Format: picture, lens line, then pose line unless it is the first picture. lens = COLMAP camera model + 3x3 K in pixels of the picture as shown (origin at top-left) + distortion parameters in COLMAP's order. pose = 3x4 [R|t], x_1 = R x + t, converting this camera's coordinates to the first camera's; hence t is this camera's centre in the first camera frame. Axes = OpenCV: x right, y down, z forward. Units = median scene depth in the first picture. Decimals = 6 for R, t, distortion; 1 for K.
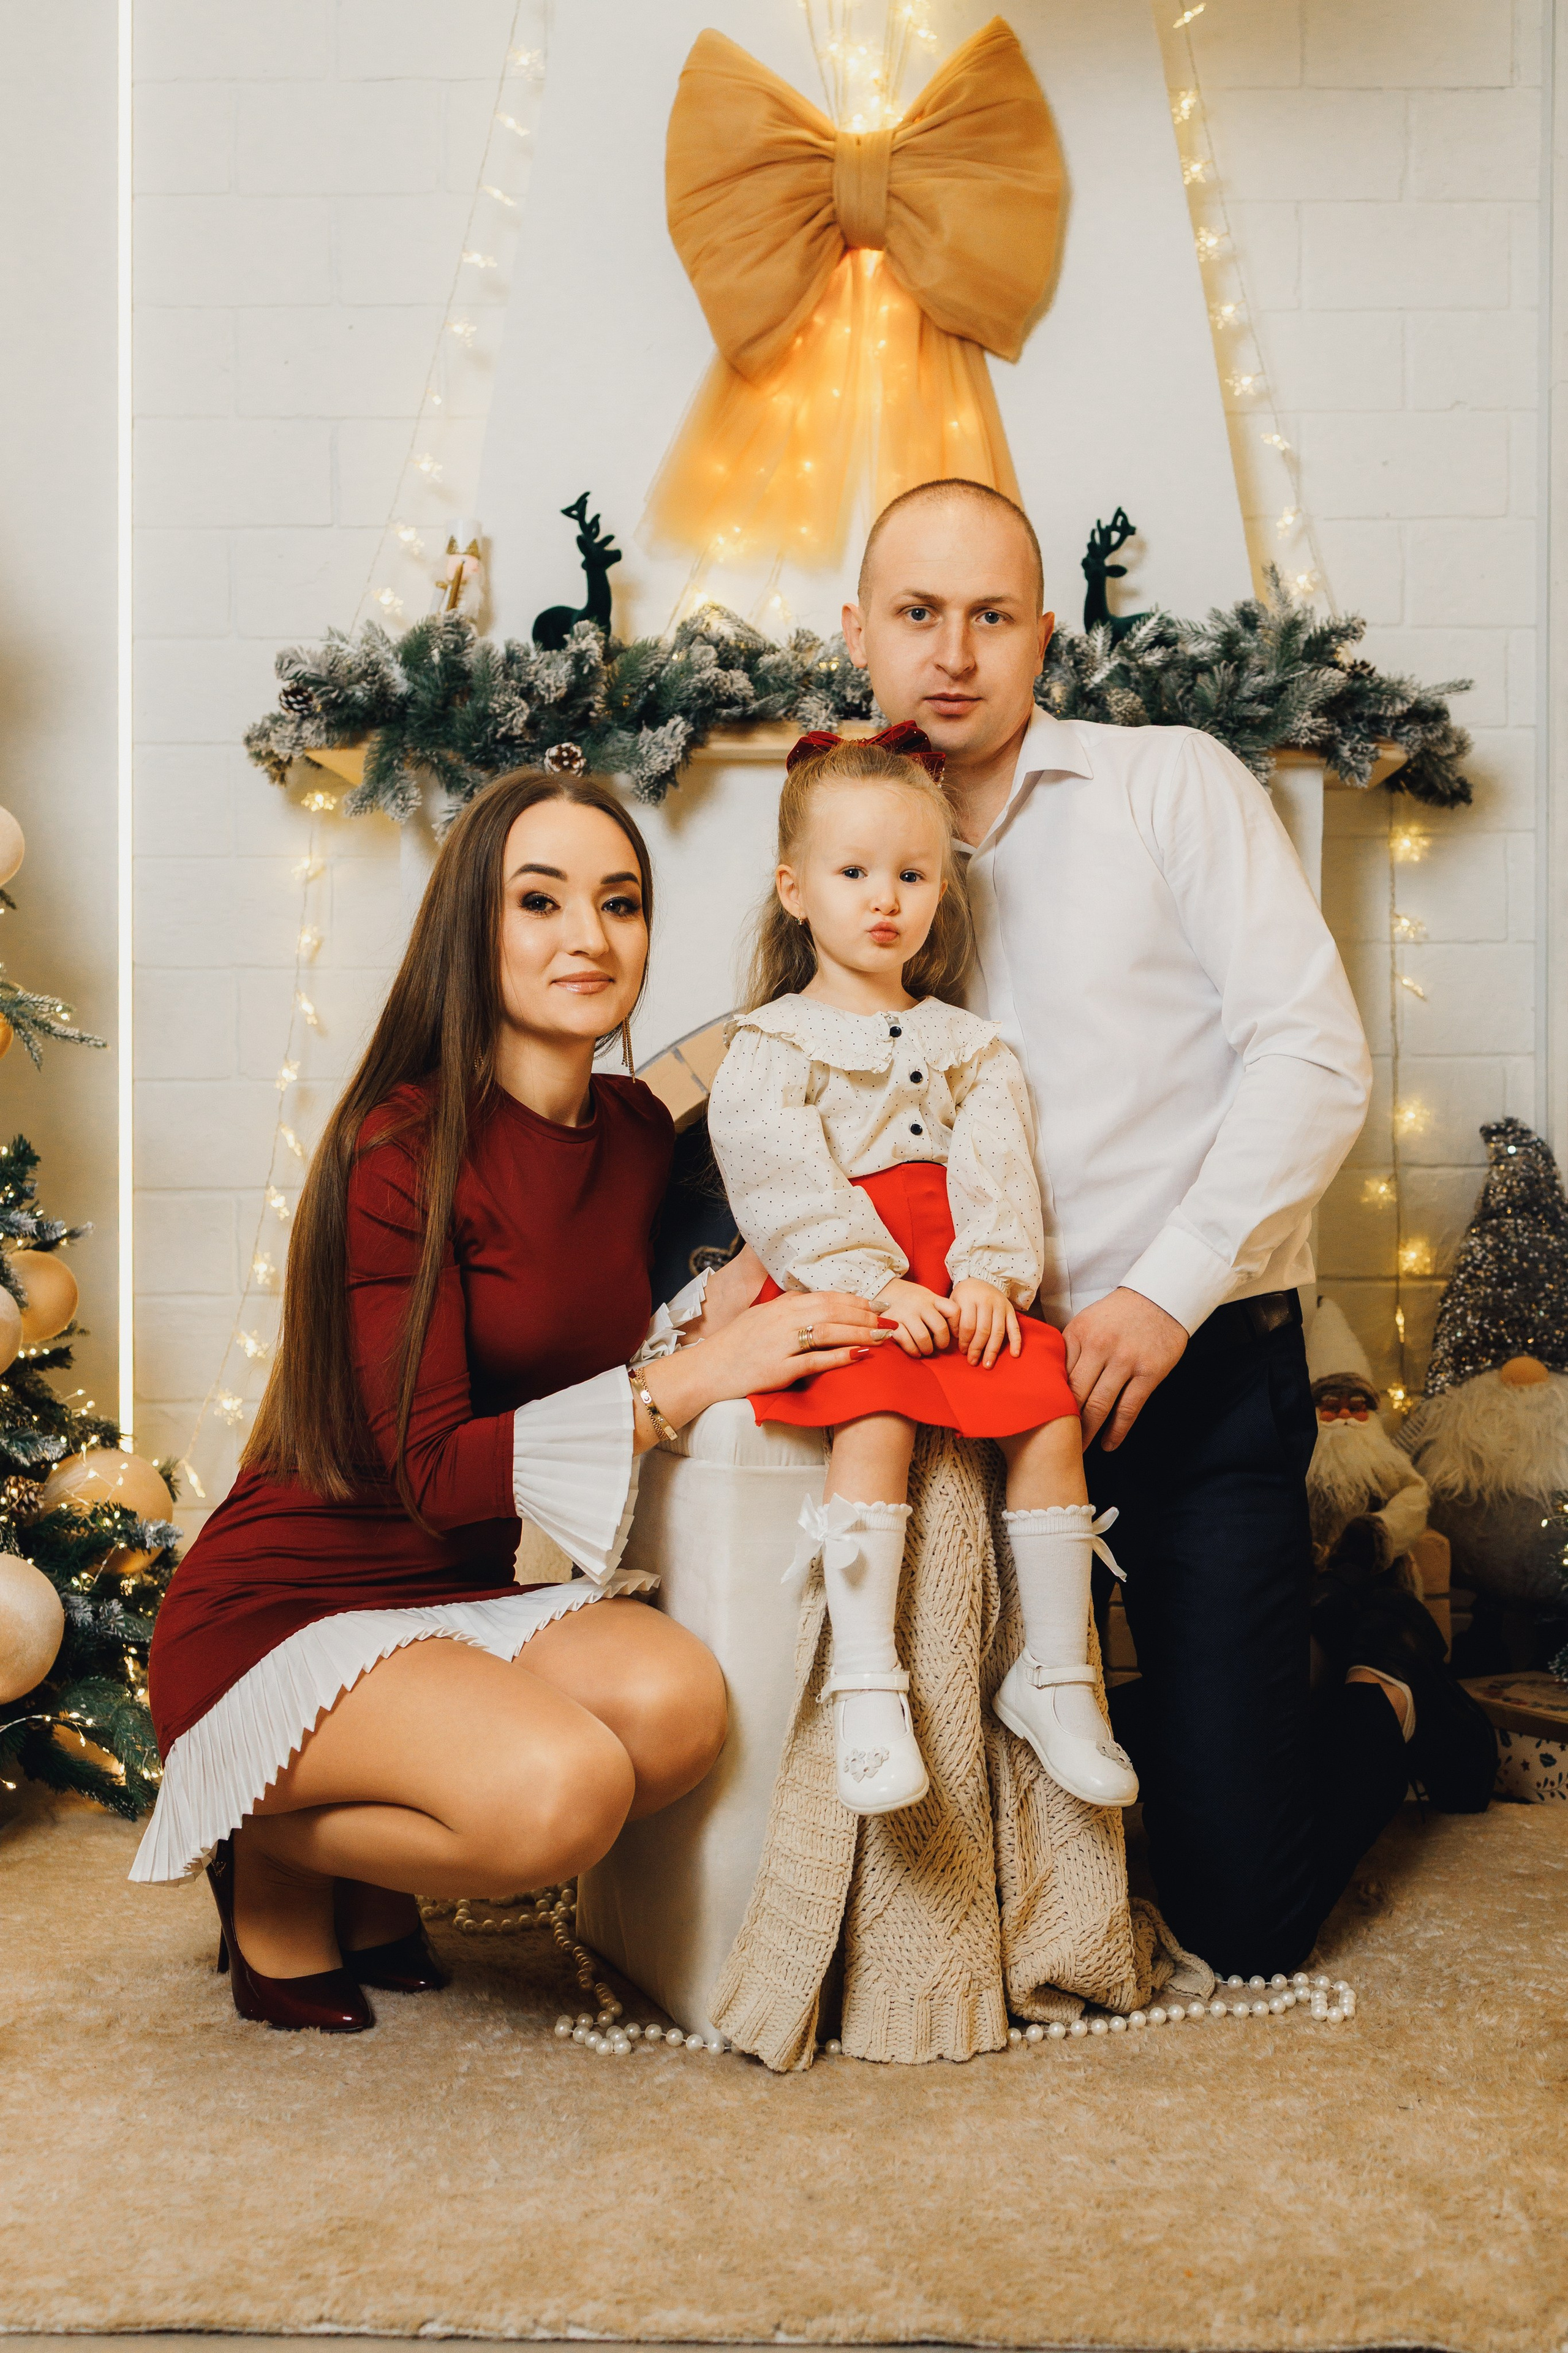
lens RADIAL K [[2640.8, 0, 853.8], [0, 2640.8, 1149.2], [0, 0, 1]] dist [0.015841, 0.031387]
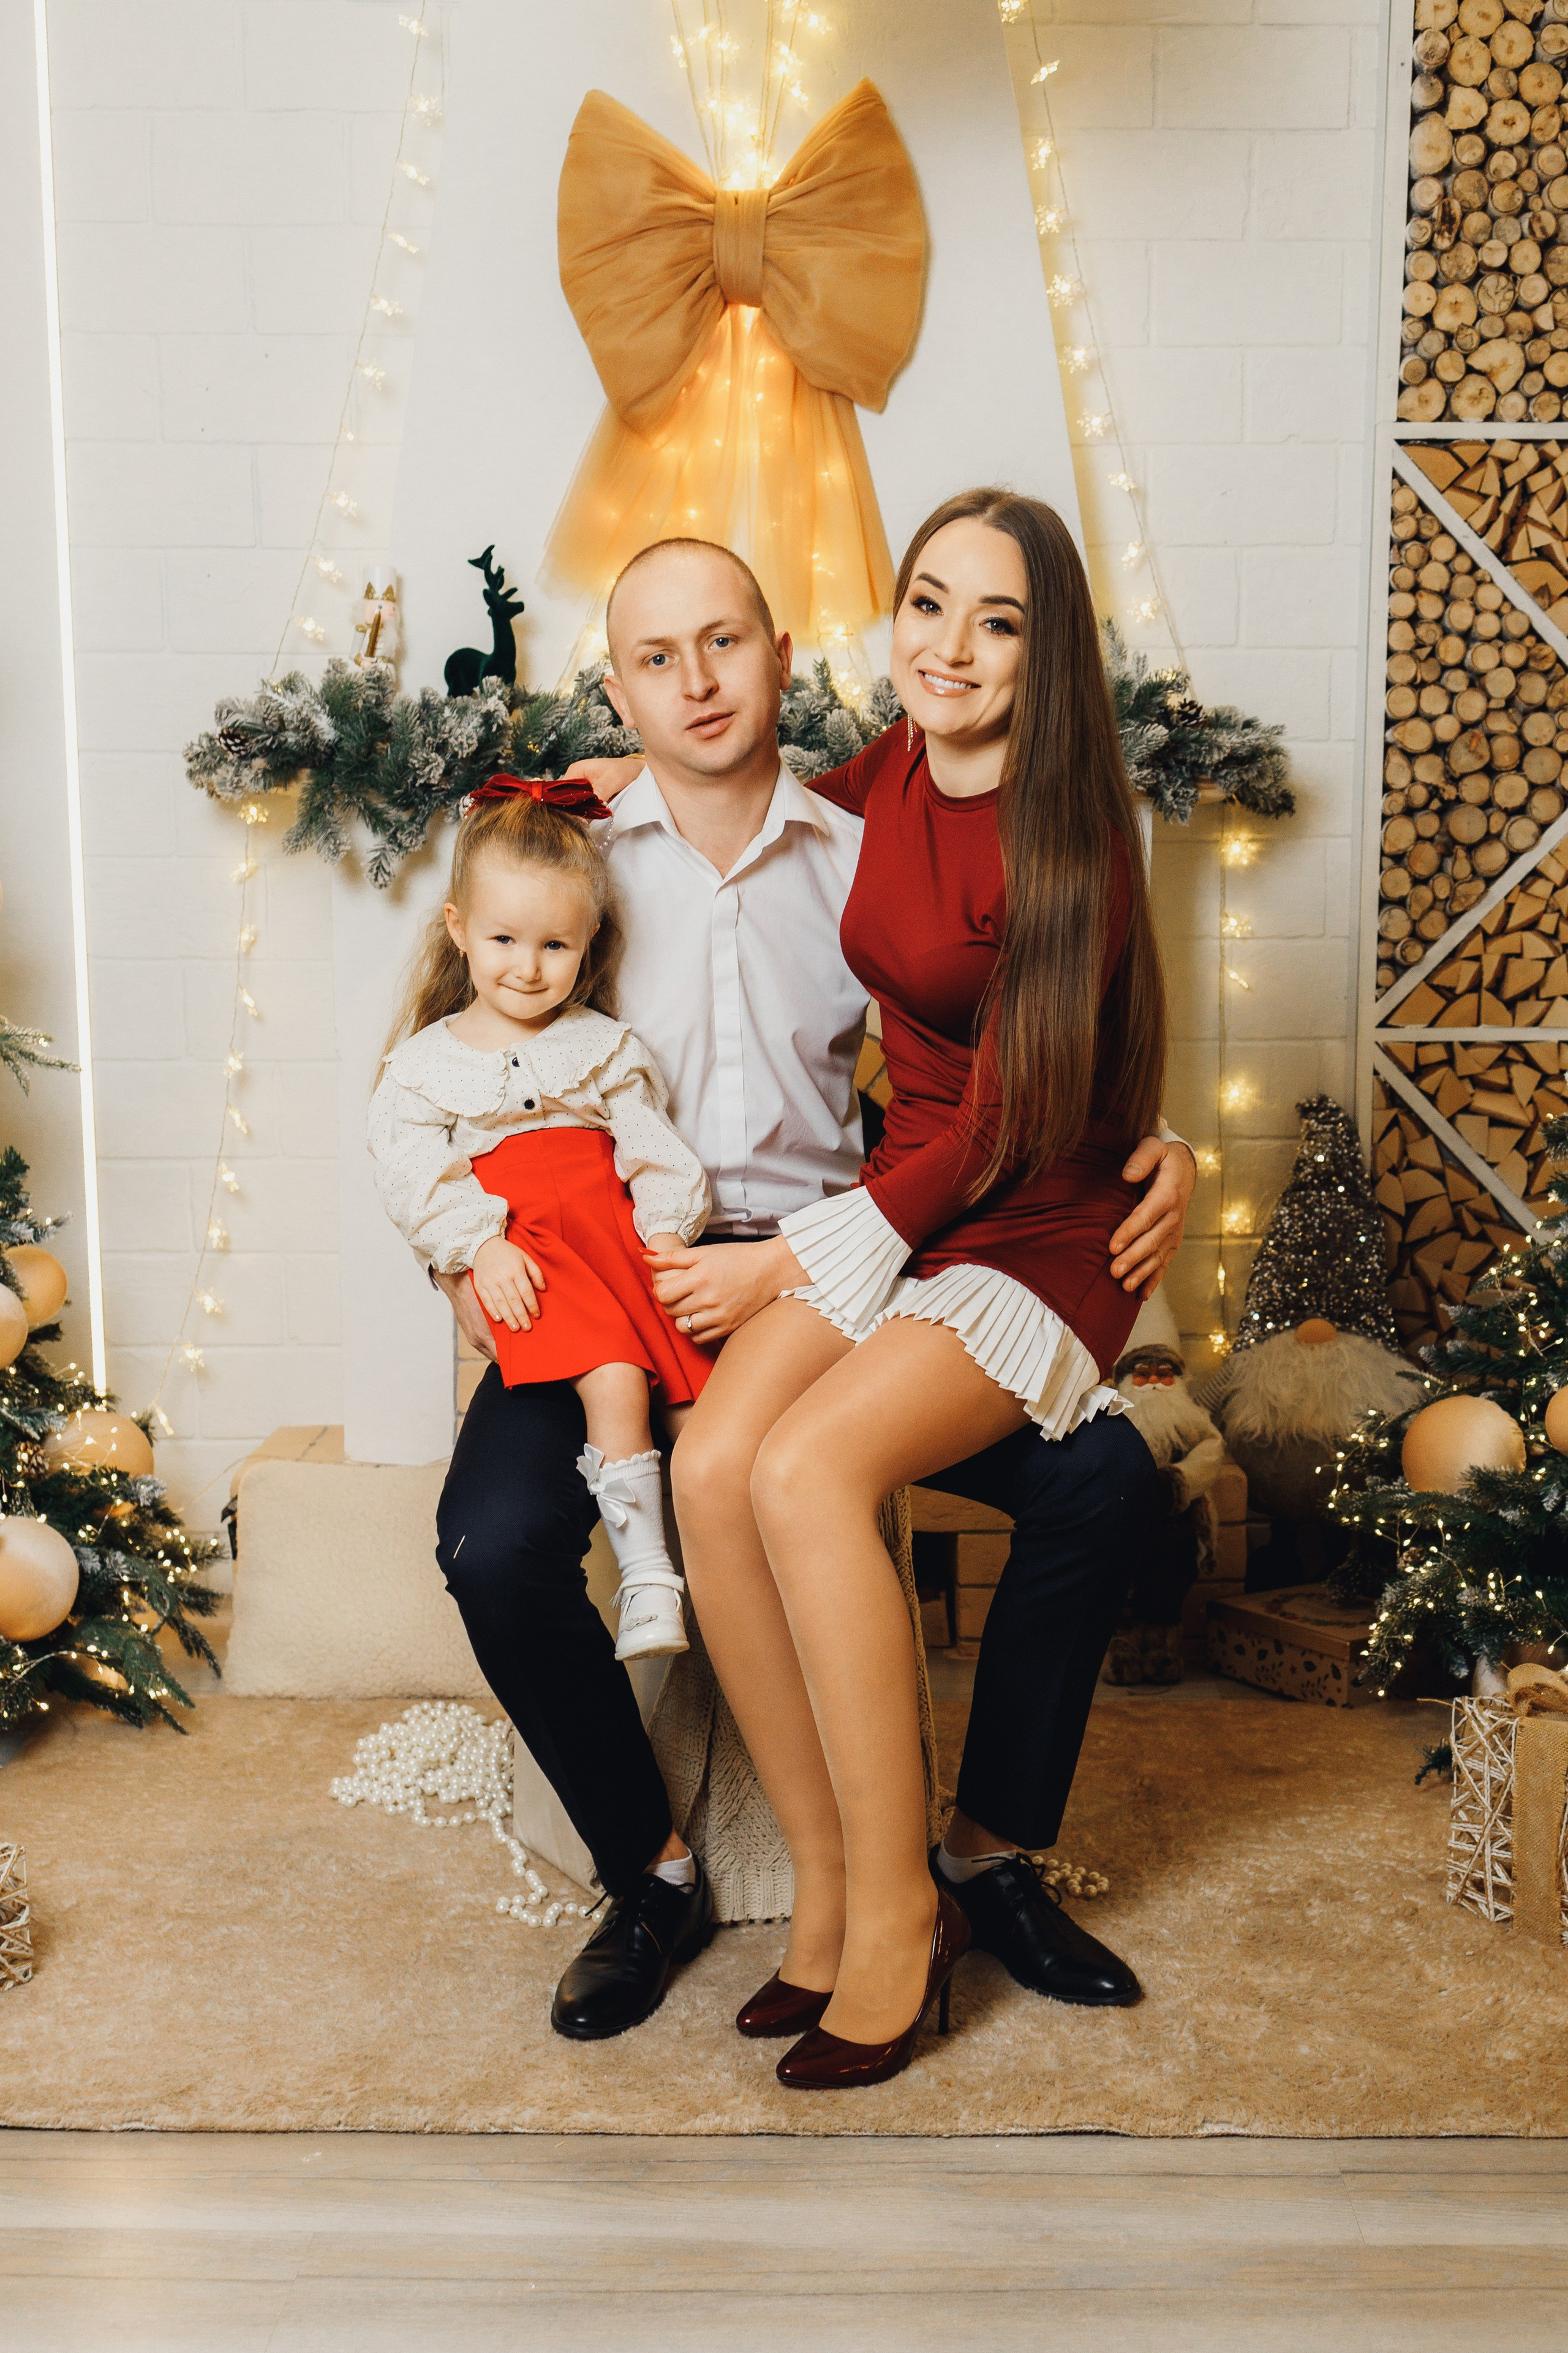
lens RADIAL K [[2897.6, 0, 869.4], [0, 2897.6, 1330.2], [0, 0, 1]] dist [0.034210, 0.014308]
pose [[0.999634, -0.003912, 0.026762, 0.023806], [-0.000415, 0.987153, 0.159777, -0.124161], [-0.027044, -0.159730, 0.986790, -0.261732]]
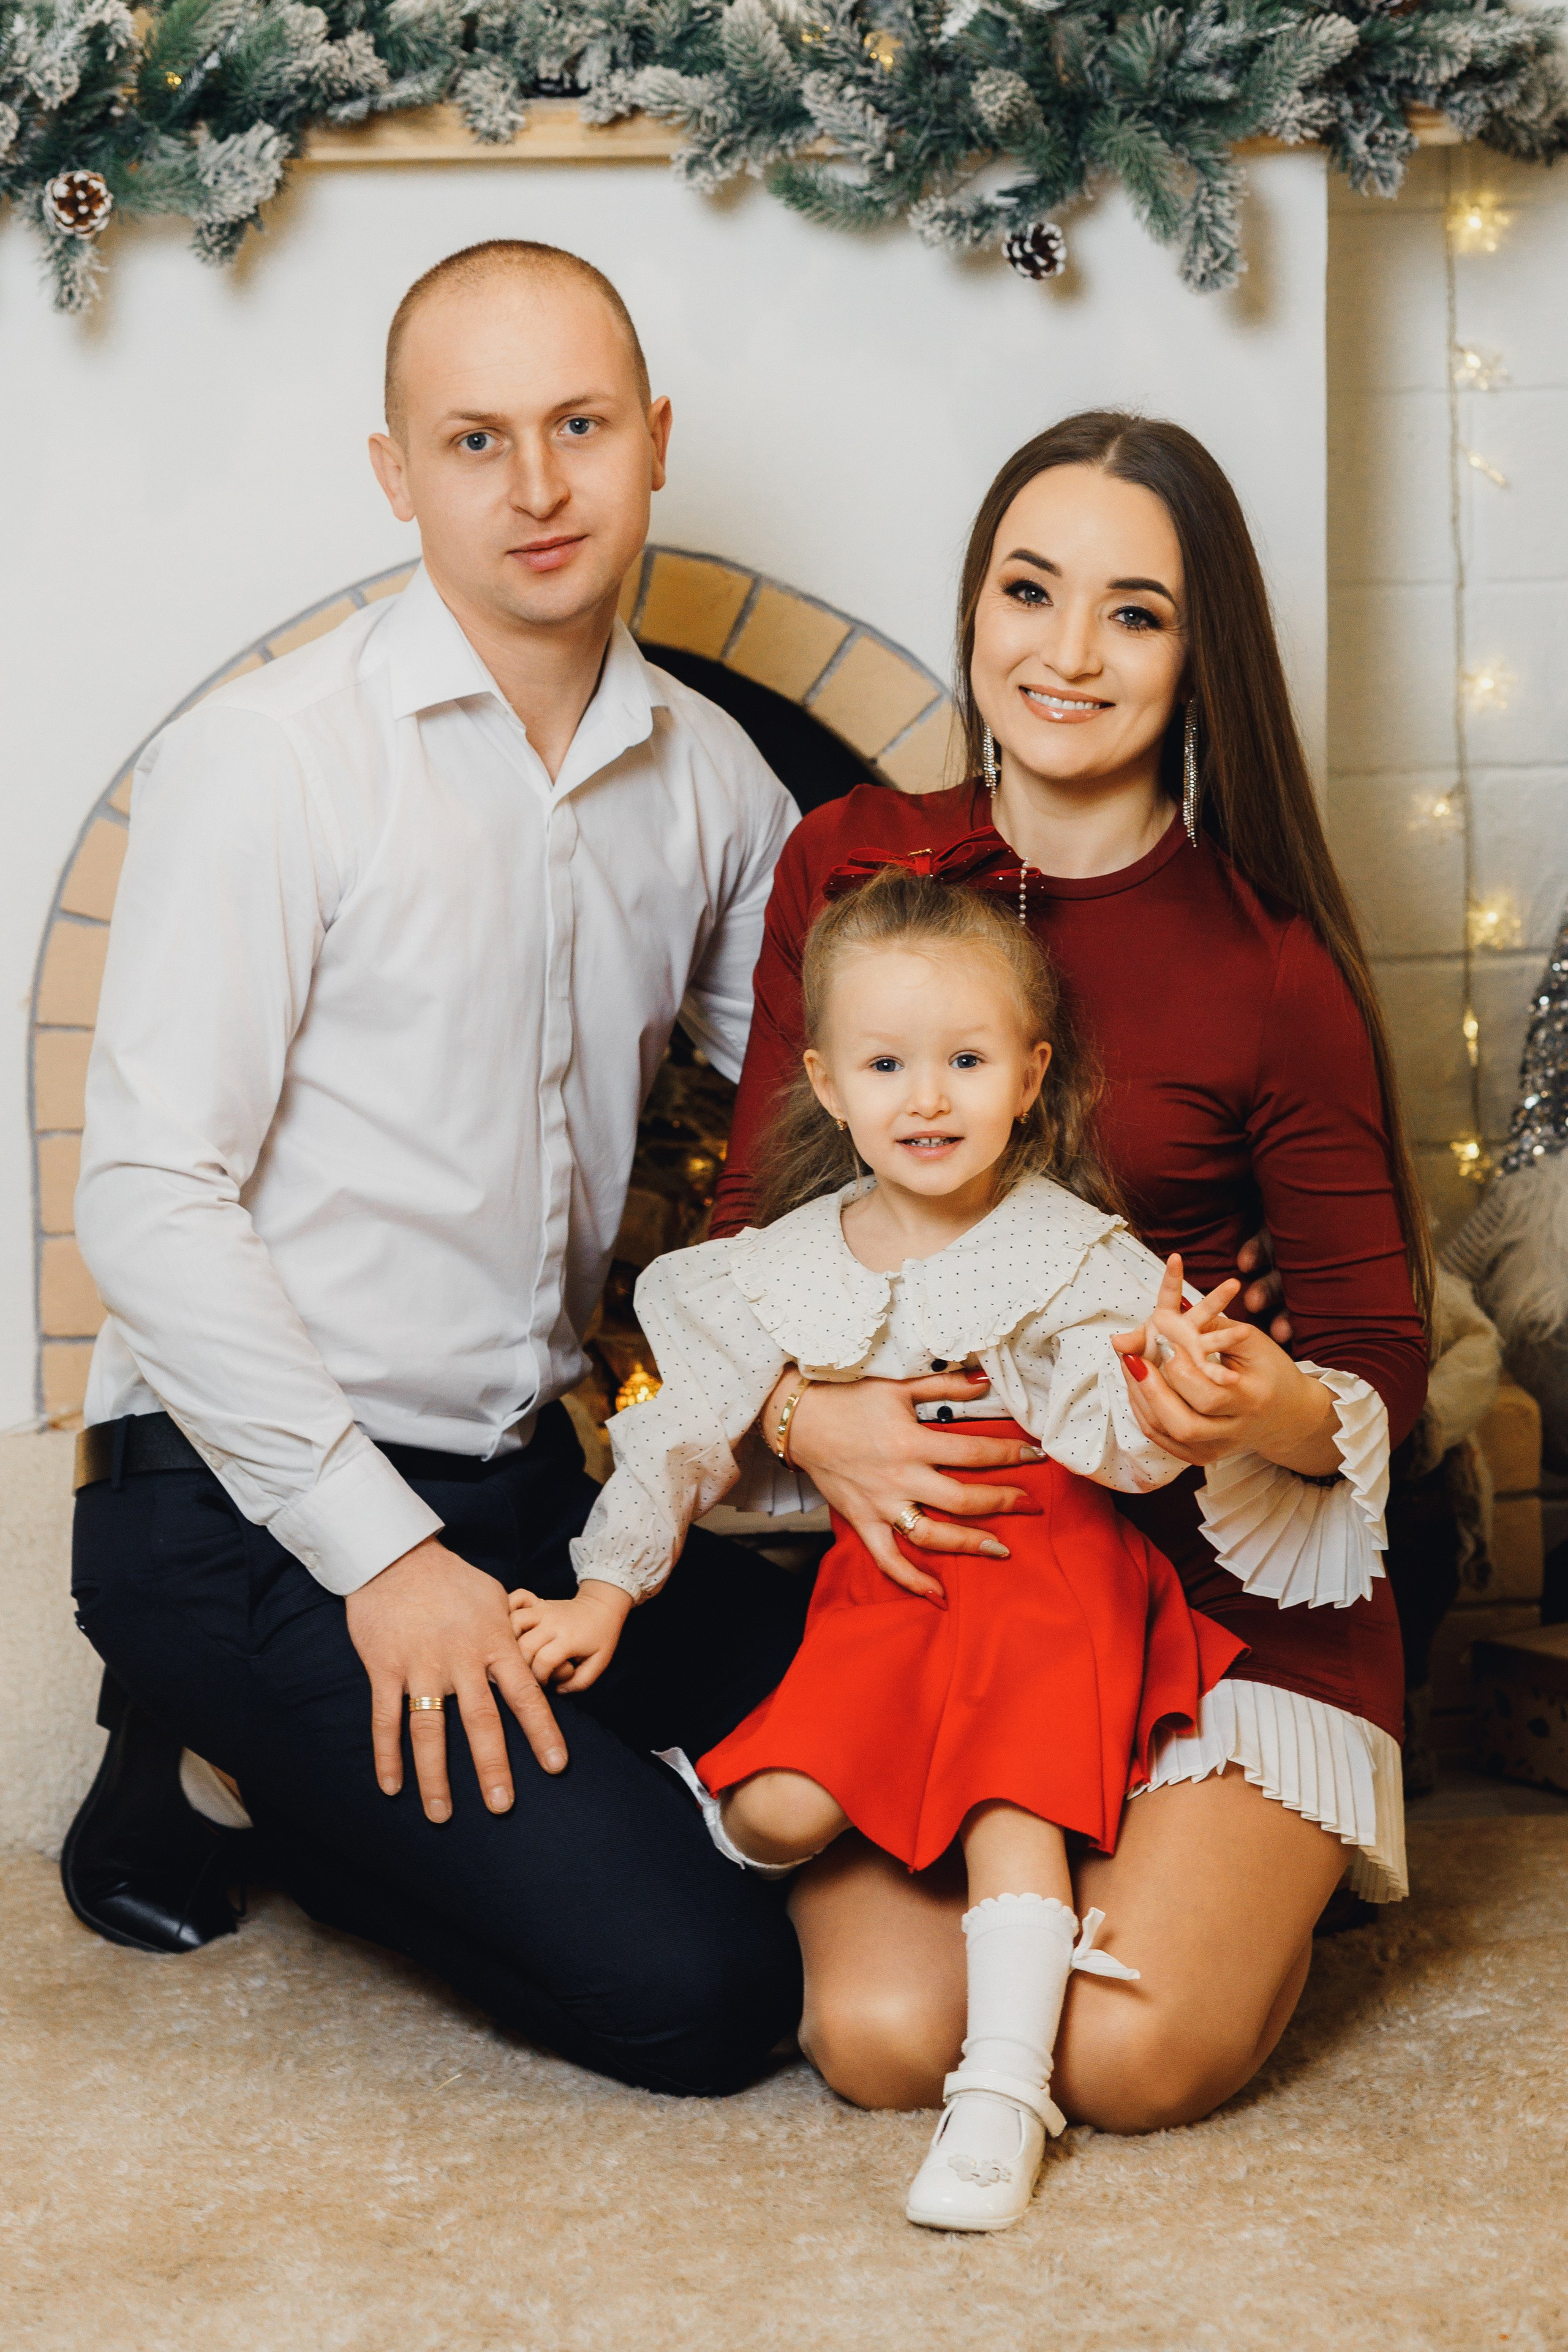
lens RADIAL K [[7005.5, 0, 940.7], [0, 7005.5, 1098.3], [0, 0, 1]] dist [-0.035672, 0.520347]
pose [[0.994673, -0.035595, 0.096740, -0.074979], [0.020790, 0.988475, 0.149949, -0.178846], [-0.100962, -0.147139, 0.983950, -0.618108]]
